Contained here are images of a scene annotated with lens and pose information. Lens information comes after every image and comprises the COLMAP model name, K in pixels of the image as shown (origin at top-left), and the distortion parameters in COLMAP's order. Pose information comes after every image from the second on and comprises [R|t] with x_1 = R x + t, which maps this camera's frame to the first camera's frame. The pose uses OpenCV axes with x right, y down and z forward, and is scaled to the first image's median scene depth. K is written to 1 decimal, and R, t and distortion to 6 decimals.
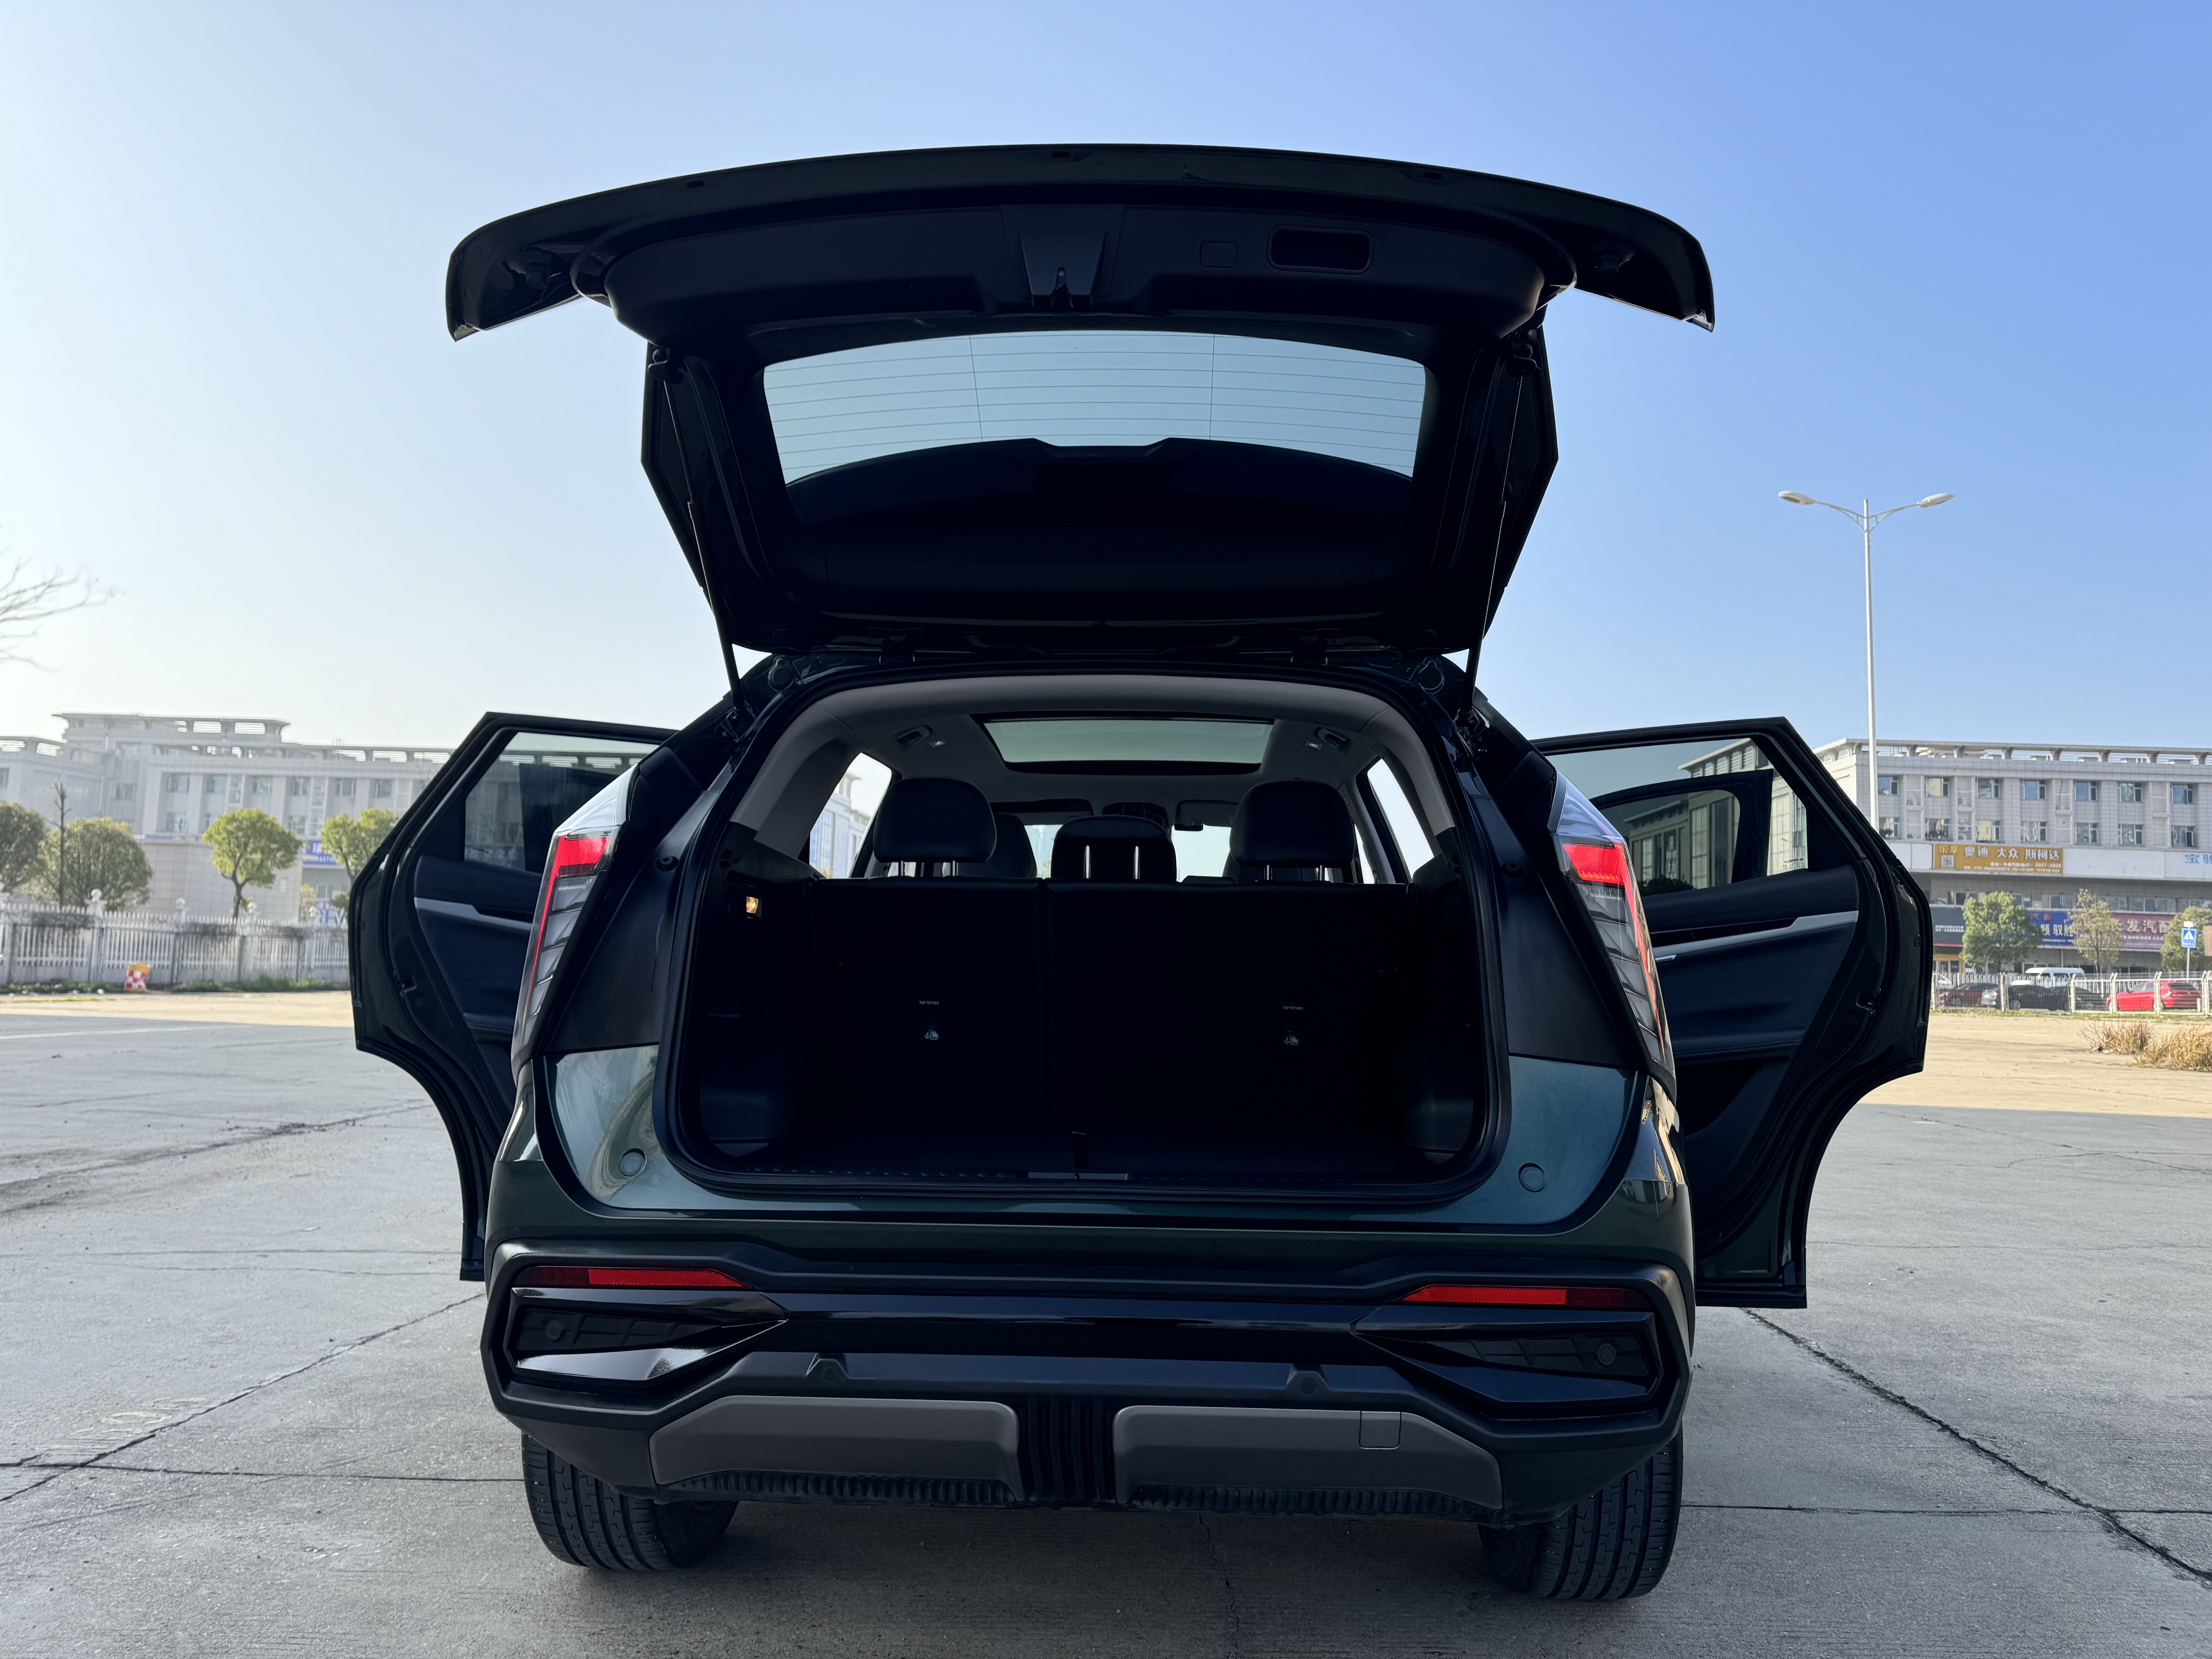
lens RADIAL K [[1558.6, 0, 1084.8], [0, 1558.6, 821.9], [0, 0, 1]] dist [0.016485, -0.007385]
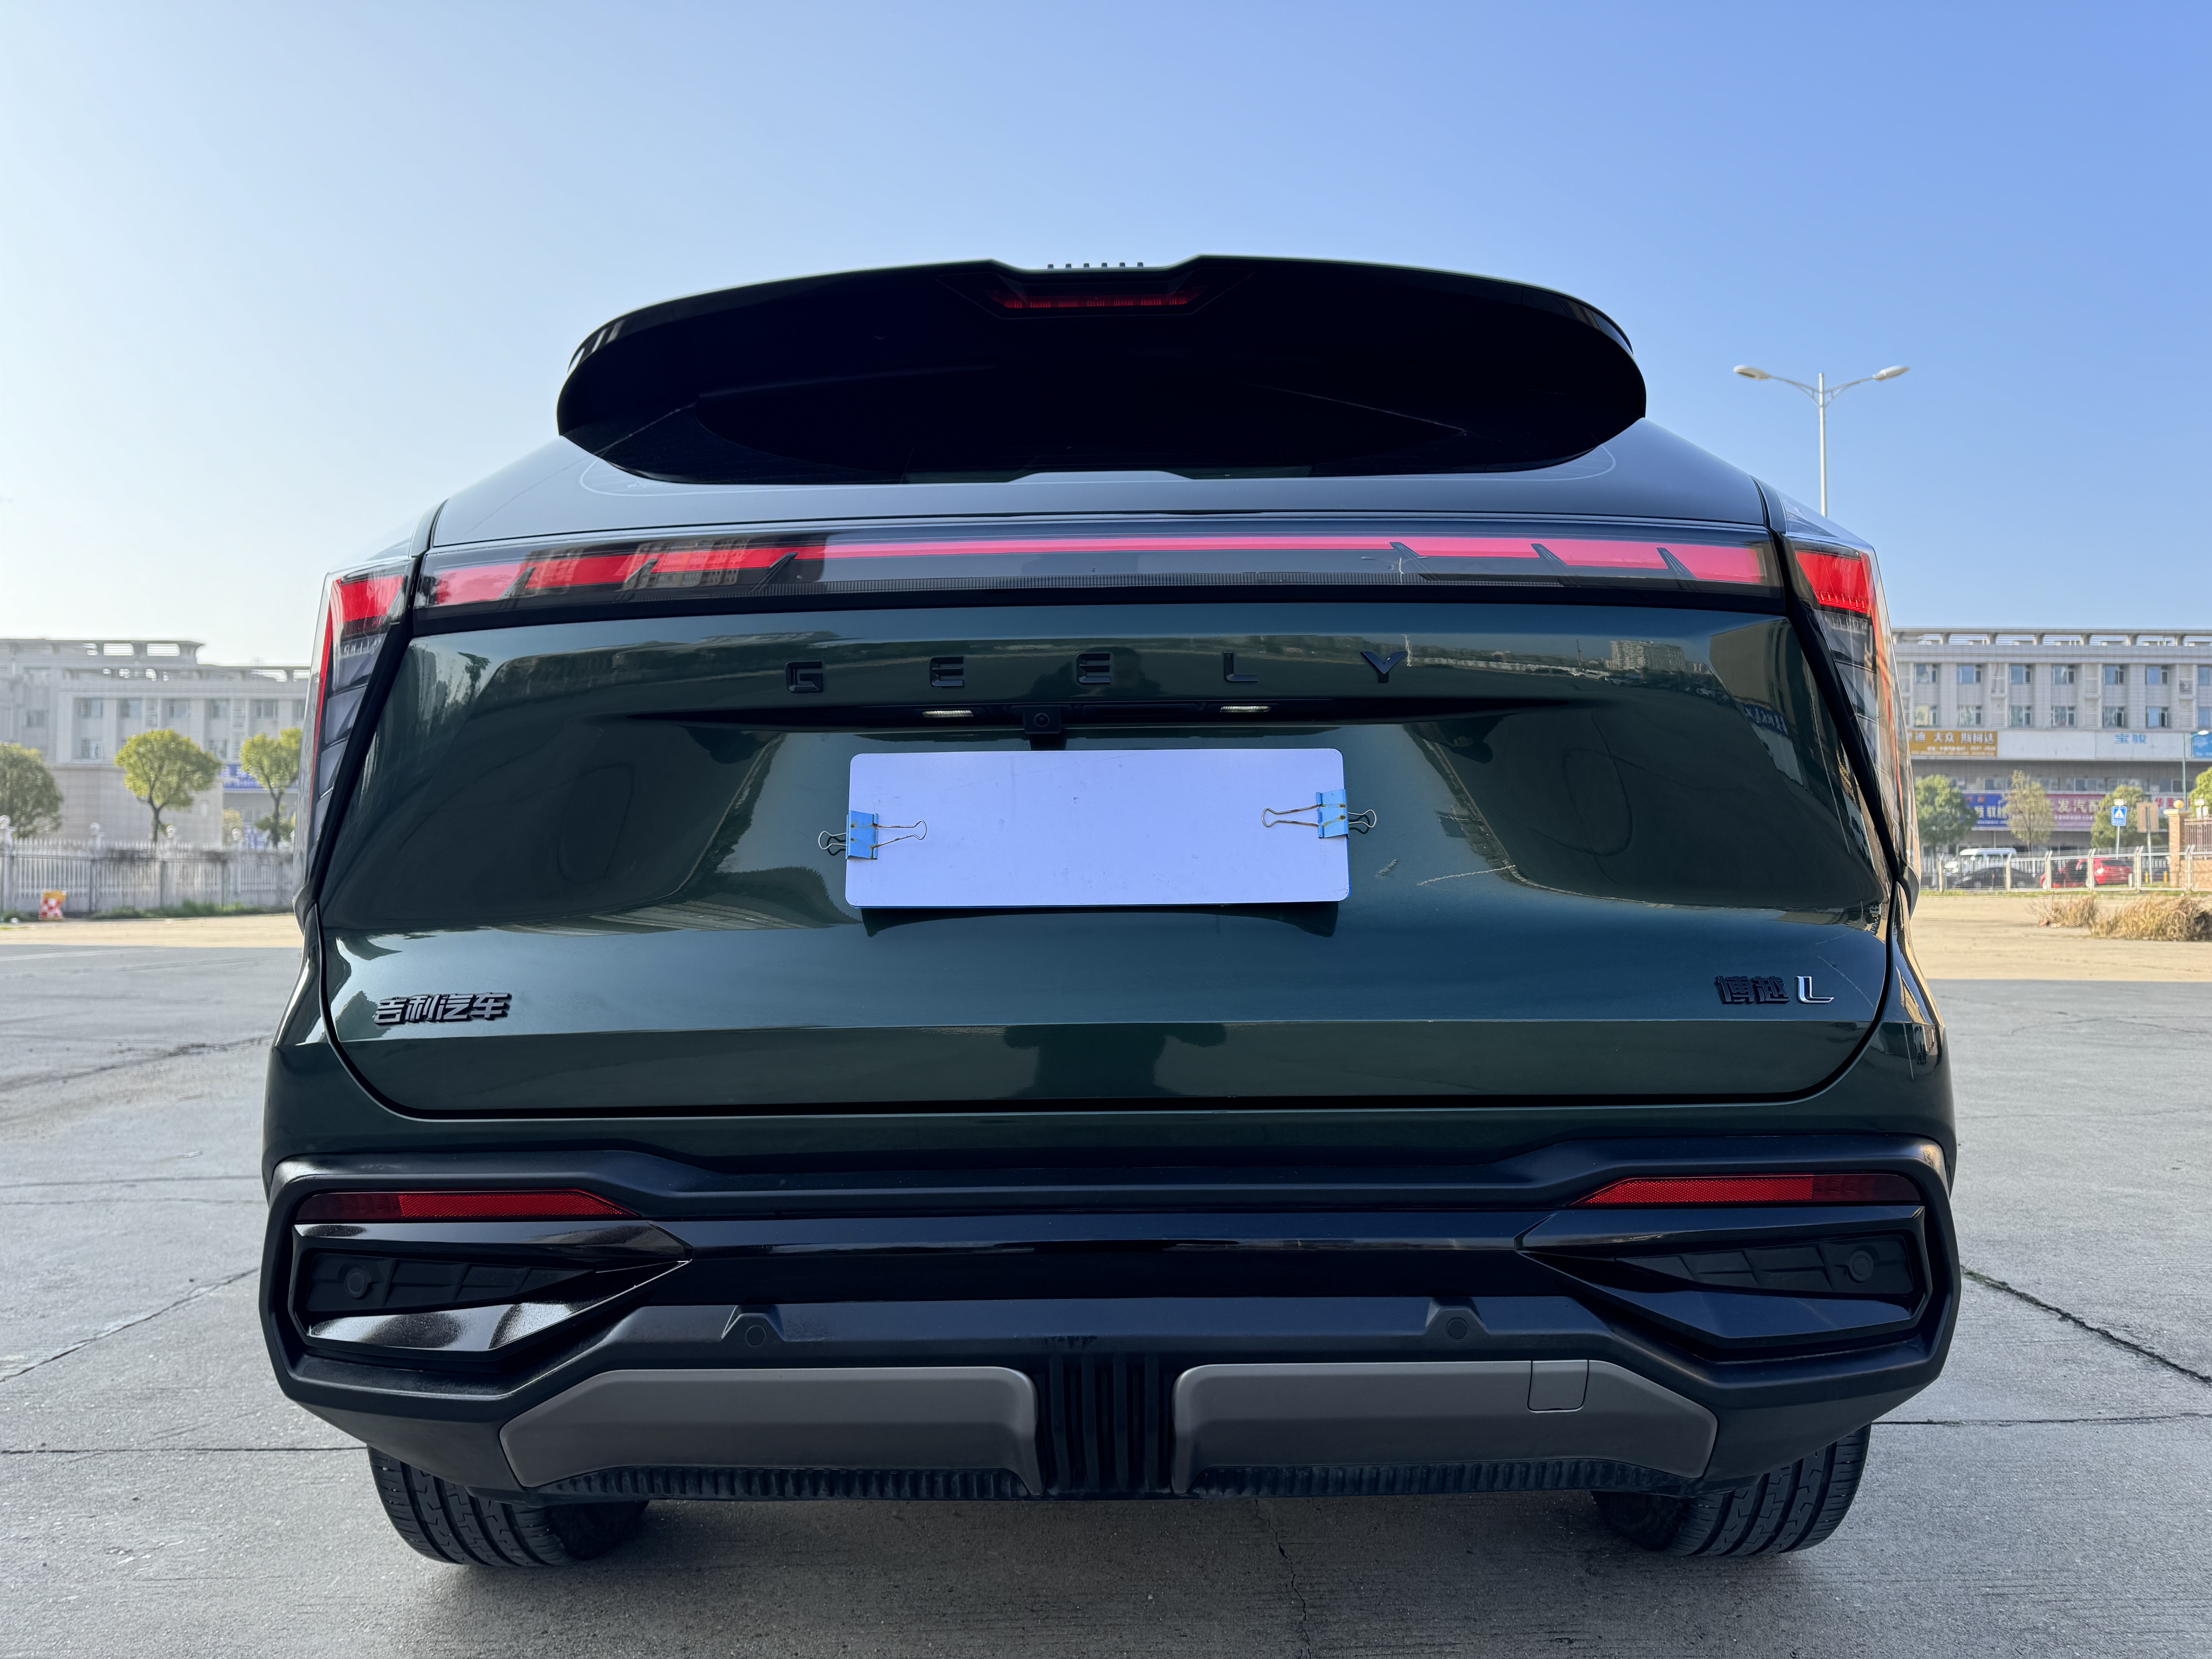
lens RADIAL K [[1560.8, 0, 1095.1], [0, 1560.8, 852.2], [0, 0, 1]] dist [0.005516, 0.000111]
pose [[0.998888, -0.024004, 0.040582, -0.016741], [0.020761, 0.996697, 0.078510, 0.040755], [-0.042333, -0.077580, 0.996087, 0.145185]]
